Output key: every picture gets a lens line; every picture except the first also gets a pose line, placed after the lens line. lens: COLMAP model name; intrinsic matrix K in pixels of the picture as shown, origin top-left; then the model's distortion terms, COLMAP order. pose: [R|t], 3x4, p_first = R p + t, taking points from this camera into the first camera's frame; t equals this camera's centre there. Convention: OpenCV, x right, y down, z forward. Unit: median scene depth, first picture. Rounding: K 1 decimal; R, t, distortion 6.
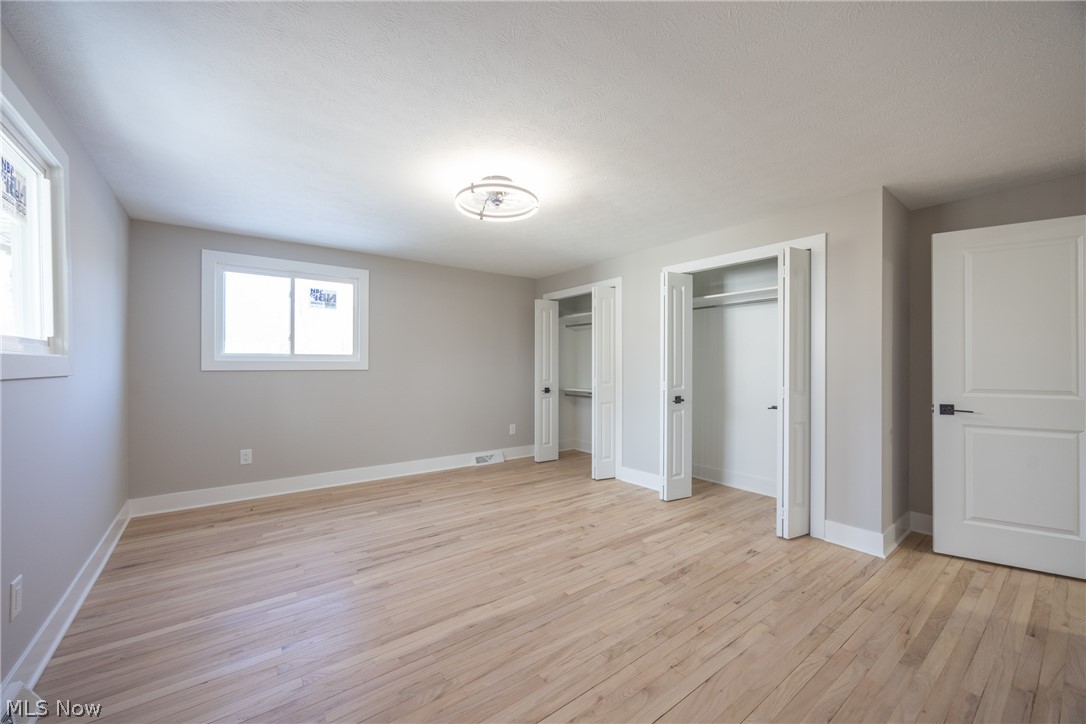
lens RADIAL K [[413.9, 0, 544.9], [0, 413.9, 362.1], [0, 0, 1]] dist [0.000444, 0.000024]
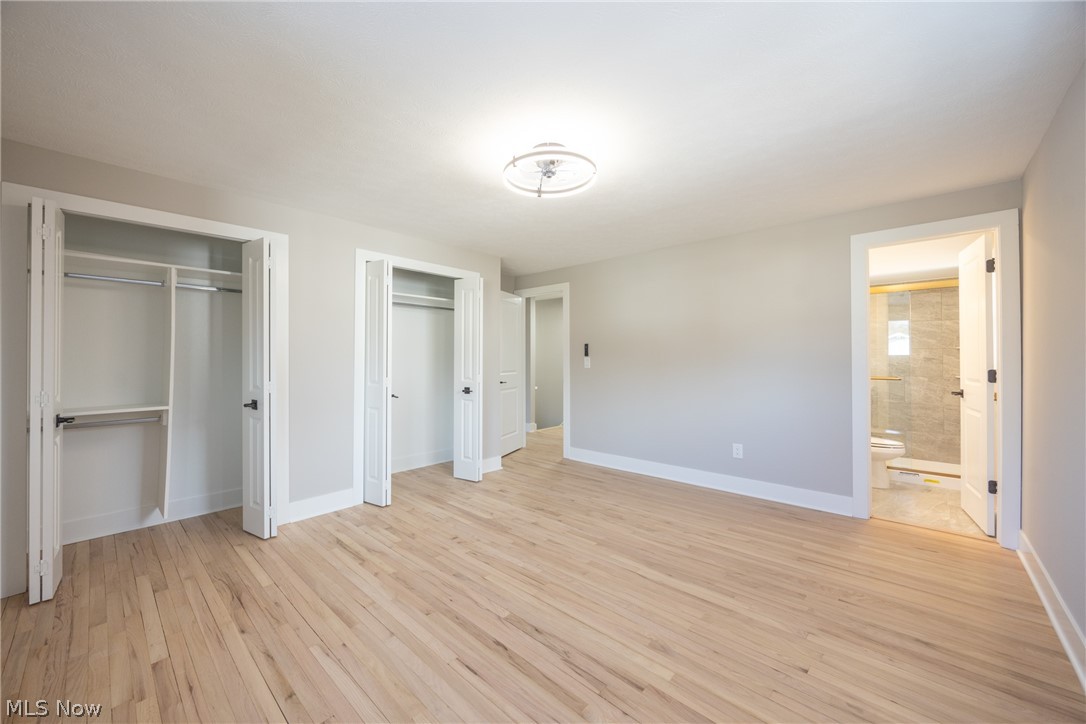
lens RADIAL K [[413.9, 0, 544.9], [0, 413.9, 362.1], [0, 0, 1]] dist [0.000444, 0.000024]
pose [[-0.178213, -0.006178, 0.983973, -0.869884], [-0.009582, 0.999944, 0.004543, 0.011463], [-0.983945, -0.008619, -0.178262, 1.061726]]
